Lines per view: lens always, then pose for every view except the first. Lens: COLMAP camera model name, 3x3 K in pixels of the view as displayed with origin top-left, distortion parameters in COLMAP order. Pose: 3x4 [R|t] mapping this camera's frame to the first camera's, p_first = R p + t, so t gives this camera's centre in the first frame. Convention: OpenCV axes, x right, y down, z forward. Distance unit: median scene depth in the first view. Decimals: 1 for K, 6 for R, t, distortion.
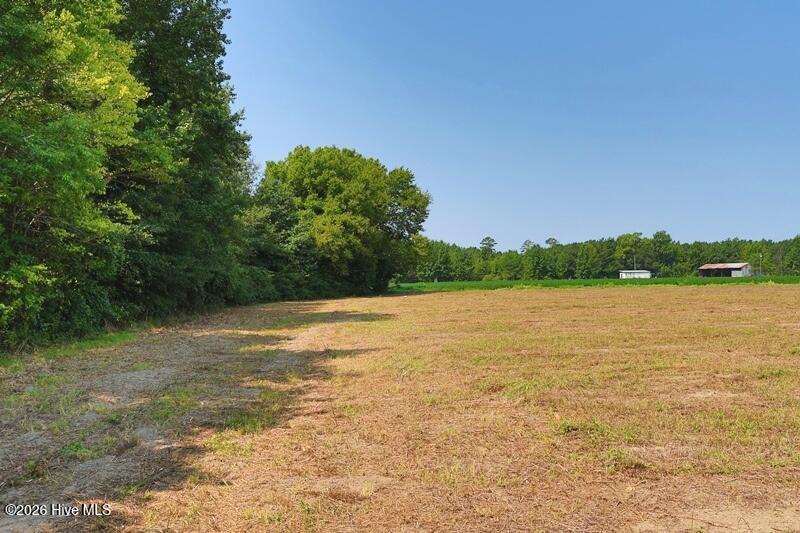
lens RADIAL K [[665.9, 0, 400.0], [0, 665.9, 266.5], [0, 0, 1]] dist [0.003722, 0.002337]
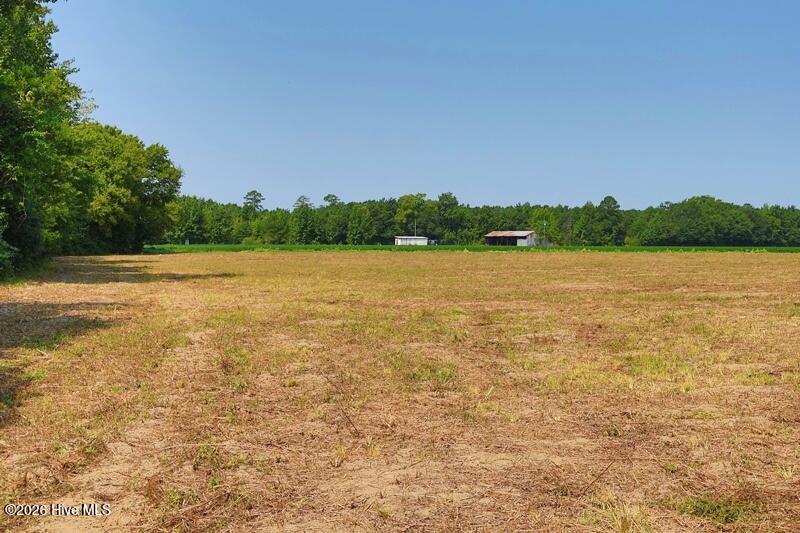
lens RADIAL K [[963.2, 0, 400.0], [0, 963.2, 266.5], [0, 0, 1]] dist [-0.020887, -0.036736]
pose [[0.963380, 0.016340, 0.267642, -0.013013], [-0.028195, 0.998781, 0.040510, -0.005941], [-0.266654, -0.046573, 0.962666, -0.265104]]
